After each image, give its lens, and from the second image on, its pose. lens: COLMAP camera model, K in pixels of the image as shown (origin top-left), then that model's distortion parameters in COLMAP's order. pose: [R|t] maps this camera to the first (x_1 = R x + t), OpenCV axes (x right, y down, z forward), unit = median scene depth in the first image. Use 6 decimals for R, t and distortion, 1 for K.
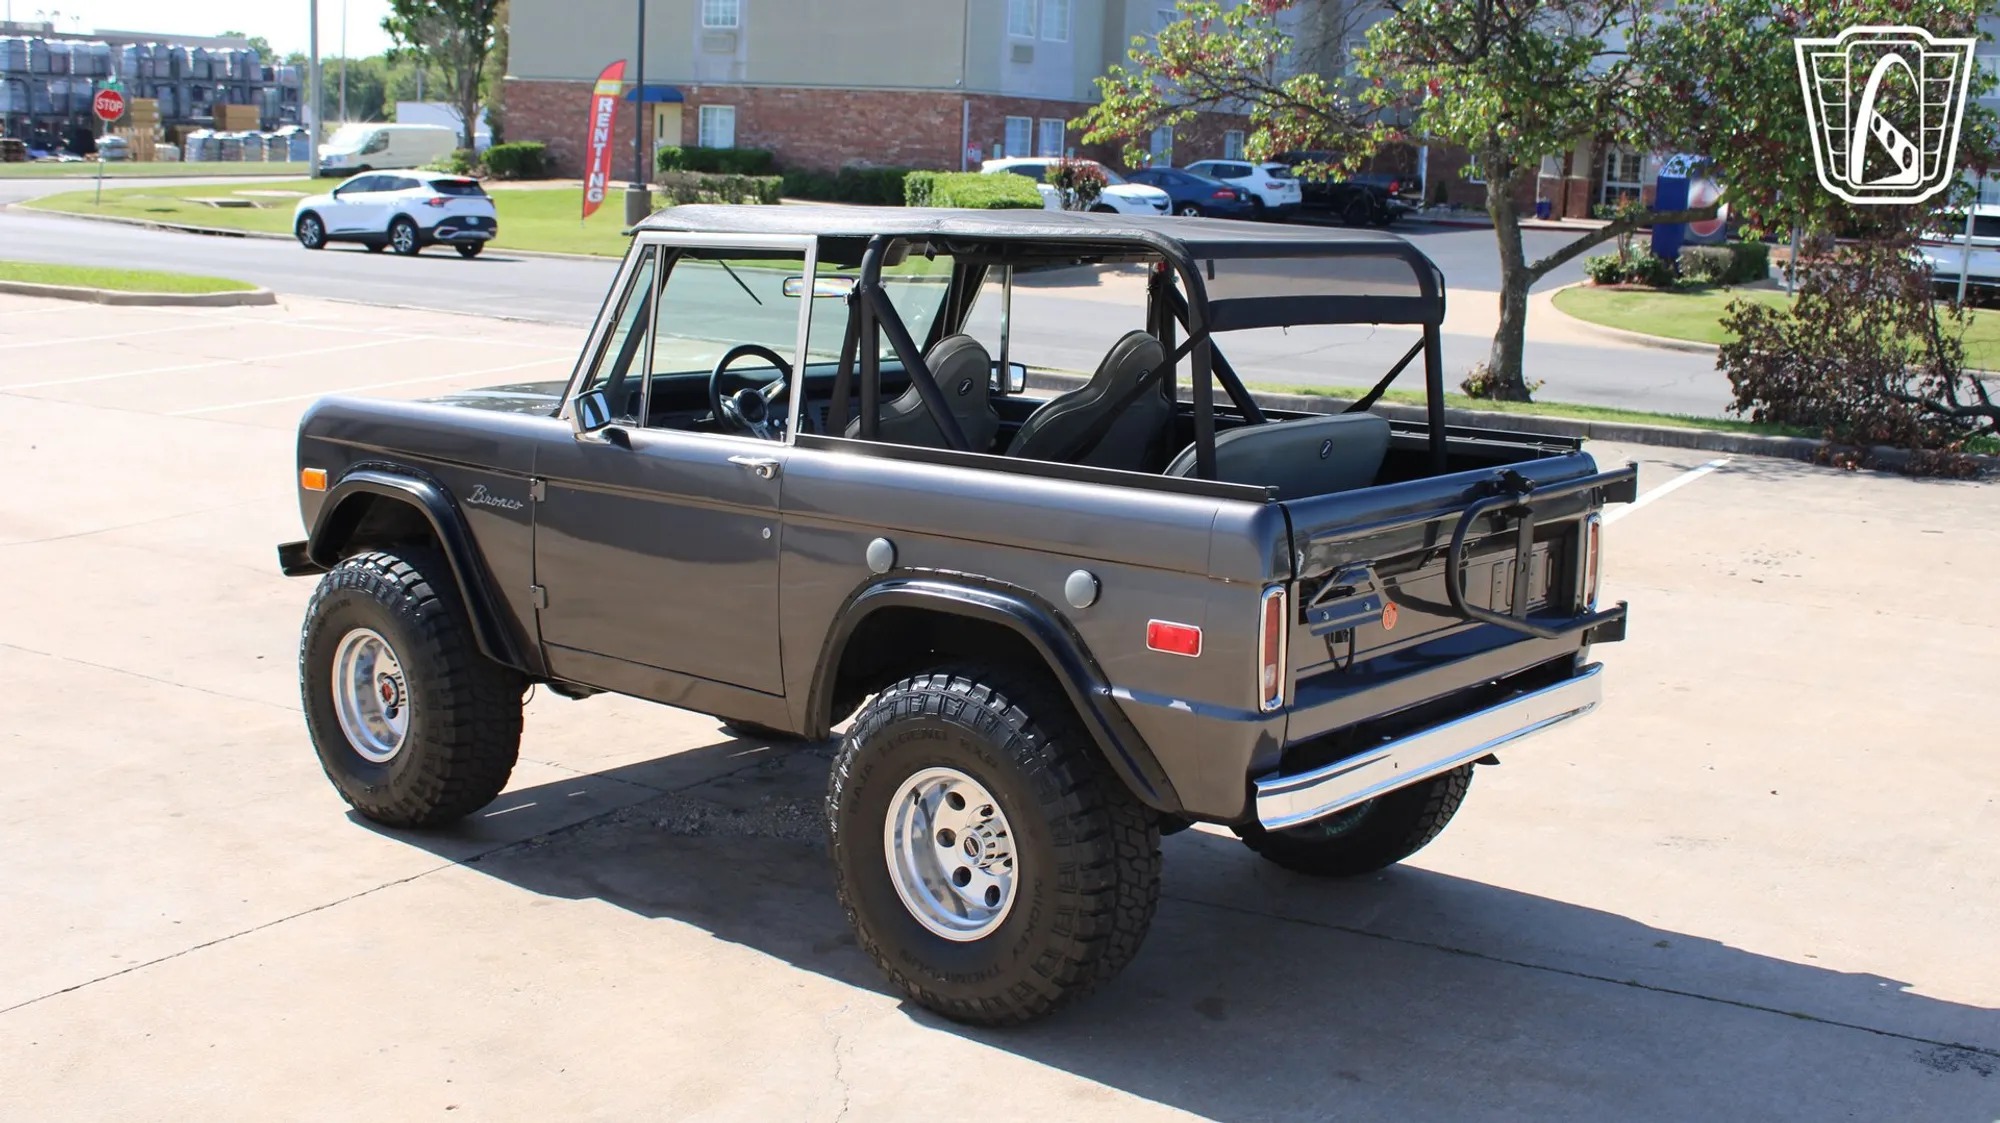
lens RADIAL K [[2094.9, 0, 996.9], [0, 2094.9, 537.6], [0, 0, 1]] dist [-0.073991, 0.000000]
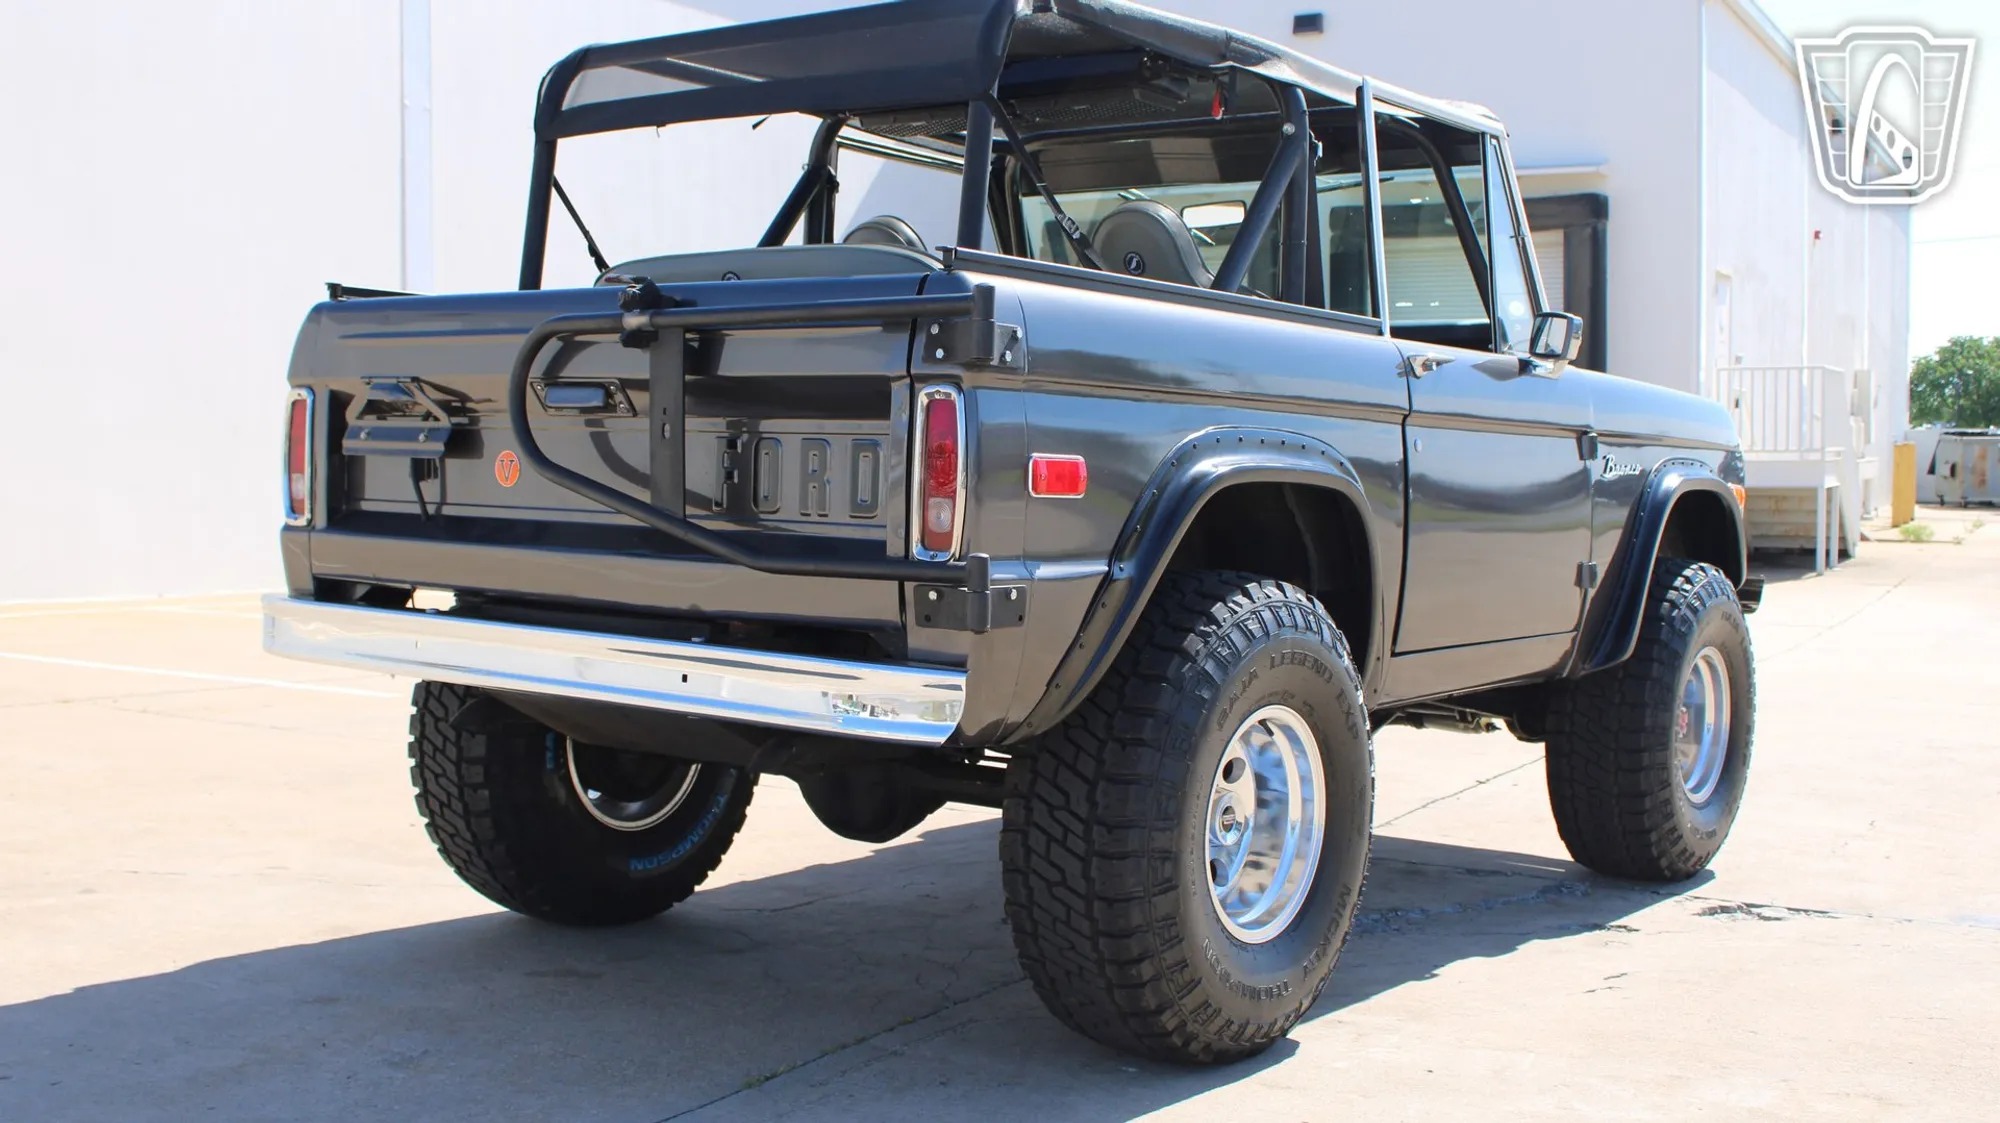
lens RADIAL K [[2094.9, 0, 996.2], [0, 2094.9, 554.4], [0, 0, 1]] dist [-0.073991, 0.000000]
pose [[0.053249, 0.016979, -0.998437, 0.764681], [-0.180549, 0.983540, 0.007097, 0.024479], [0.982124, 0.179888, 0.055438, 0.908604]]
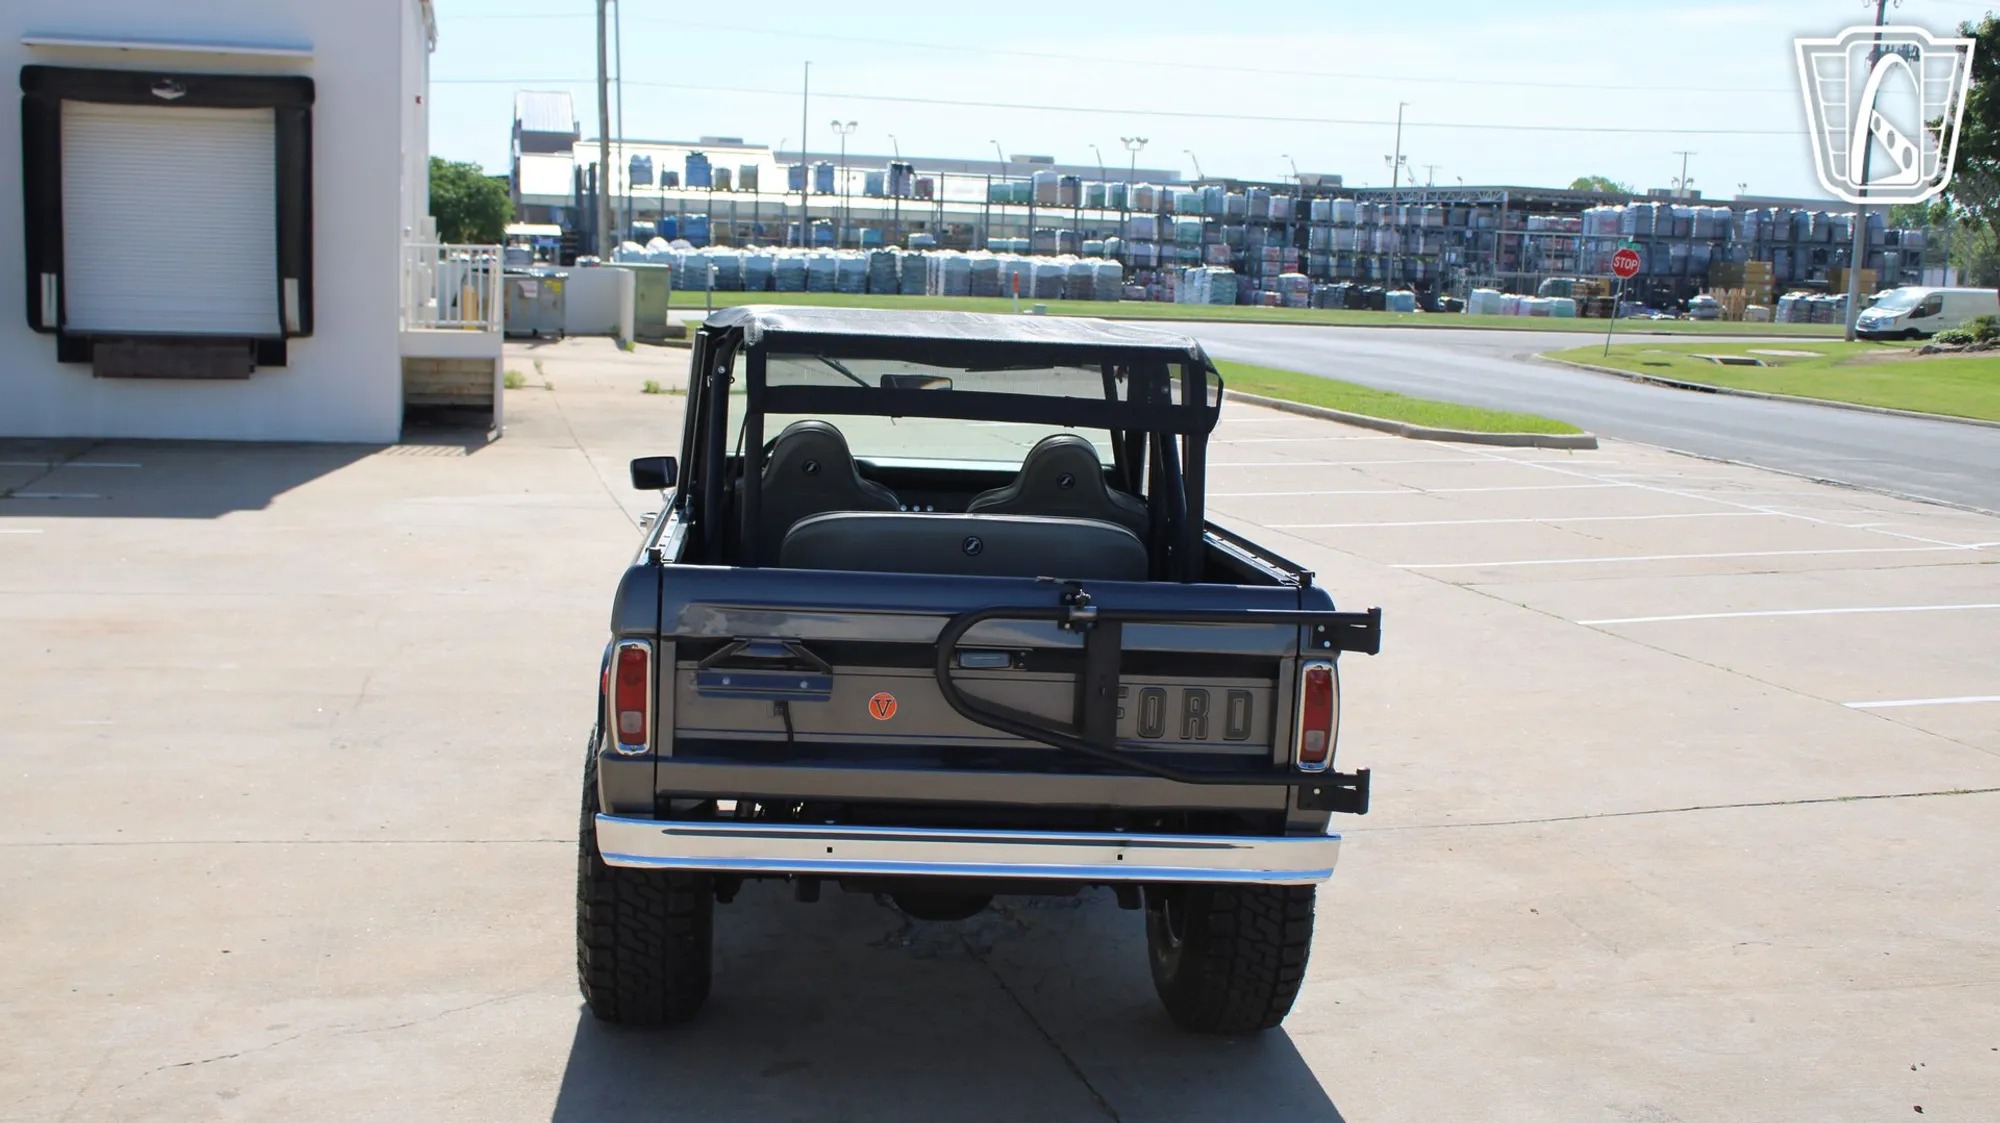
lens RADIAL K [[2094.9, 0, 986.0], [0, 2094.9, 553.2], [0, 0, 1]] dist [-0.073991, 0.000000]
pose [[0.716011, 0.088861, -0.692410, 0.724179], [-0.137634, 0.990366, -0.015225, -0.020835], [0.684387, 0.106201, 0.721343, 0.244568]]
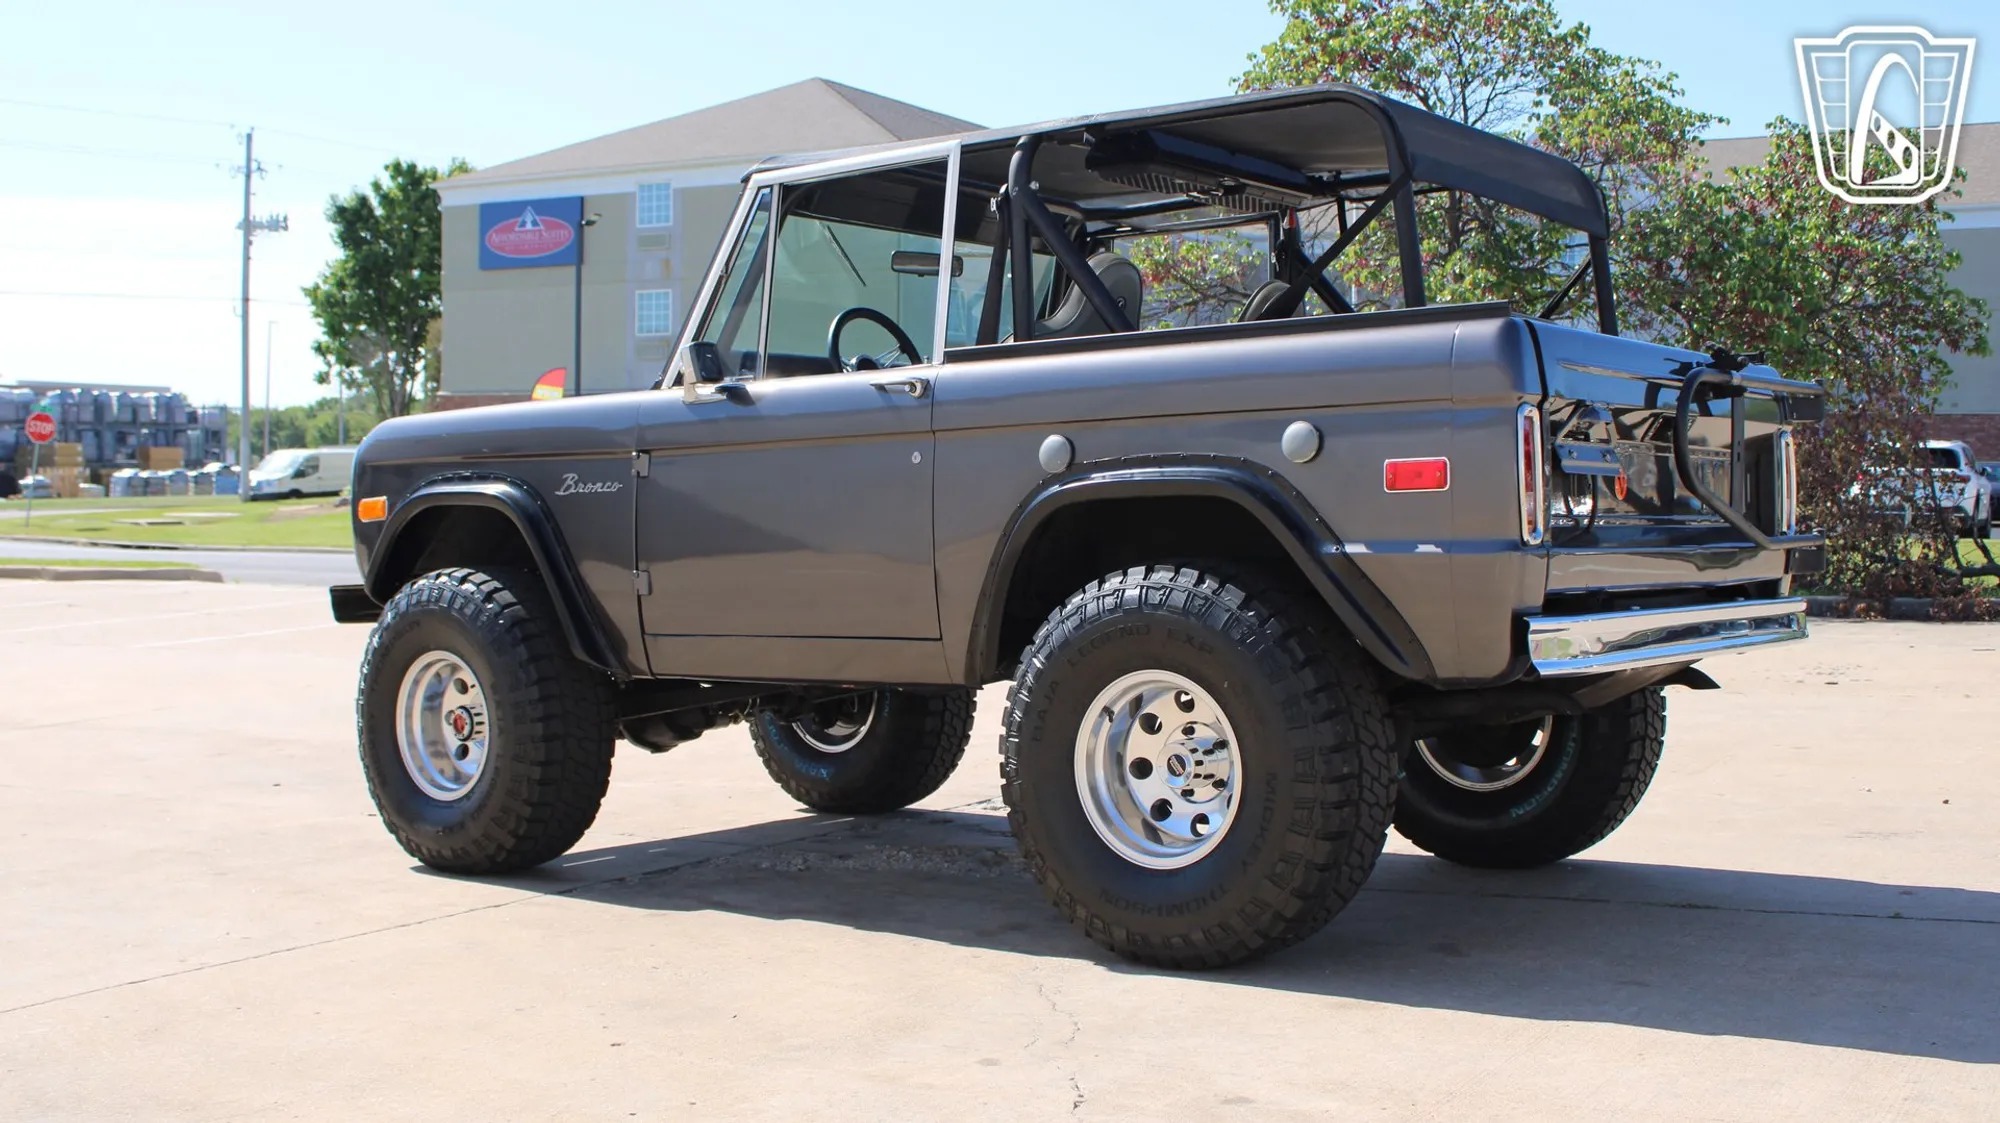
lens RADIAL K [[2094.9, 0, 992.7], [0, 2094.9, 547.3], [0, 0, 1]] dist [-0.073991, 0.000000]
pose [[0.998614, -0.036991, 0.037436, -0.097111], [0.042252, 0.987597, -0.151218, 0.151856], [-0.031378, 0.152590, 0.987791, 0.090090]]
